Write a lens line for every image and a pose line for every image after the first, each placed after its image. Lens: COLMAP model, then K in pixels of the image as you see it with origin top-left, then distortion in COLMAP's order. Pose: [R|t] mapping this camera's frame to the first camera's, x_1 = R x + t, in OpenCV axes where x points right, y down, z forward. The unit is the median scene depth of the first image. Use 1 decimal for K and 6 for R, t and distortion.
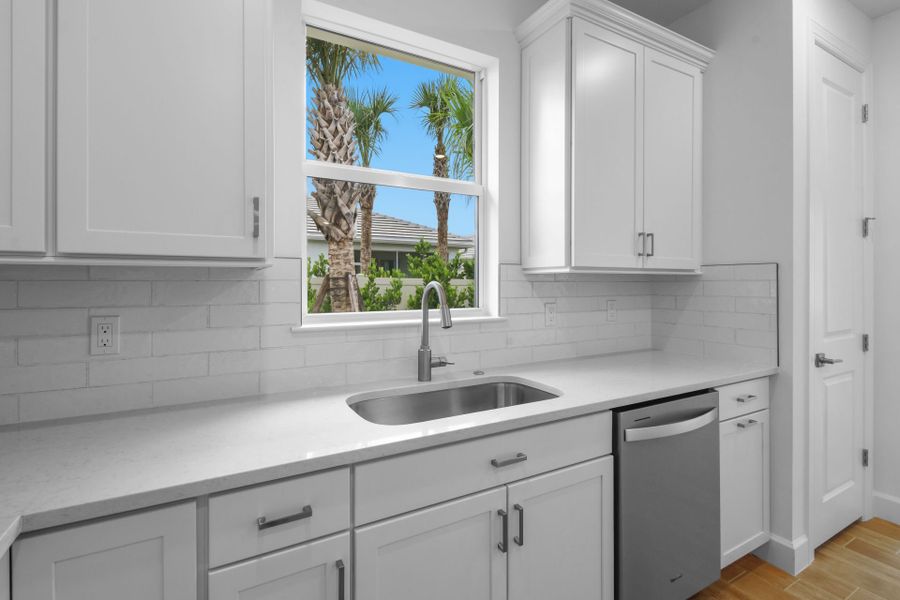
lens RADIAL K [[422.5, 0, 444.9], [0, 422.5, 287.1], [0, 0, 1]] dist [0.002445, -0.000319]
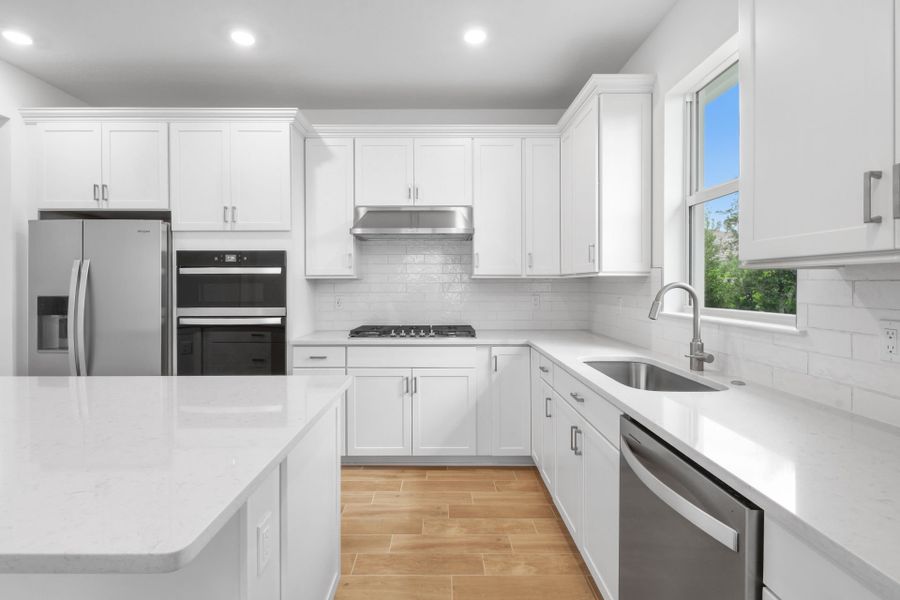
lens RADIAL K [[422.5, 0, 444.9], [0, 422.5, 287.1], [0, 0, 1]] dist [0.002445, -0.000319]
pose [[-0.484709, 0.007570, -0.874642, 1.059748], [-0.005546, 0.999916, 0.011727, -0.008484], [0.874658, 0.010535, -0.484627, 0.801008]]
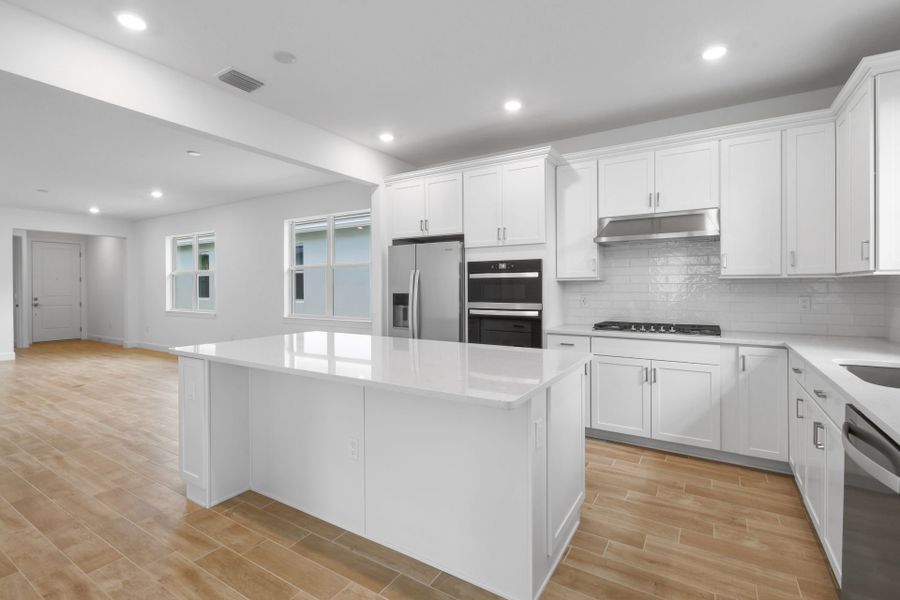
lens RADIAL K [[422.5, 0, 444.9], [0, 422.5, 287.1], [0, 0, 1]] dist [0.002445, -0.000319]
pose [[-0.879248, 0.005669, -0.476330, 1.316211], [0.001316, 0.999954, 0.009473, -0.008394], [0.476362, 0.007702, -0.879216, 1.050664]]
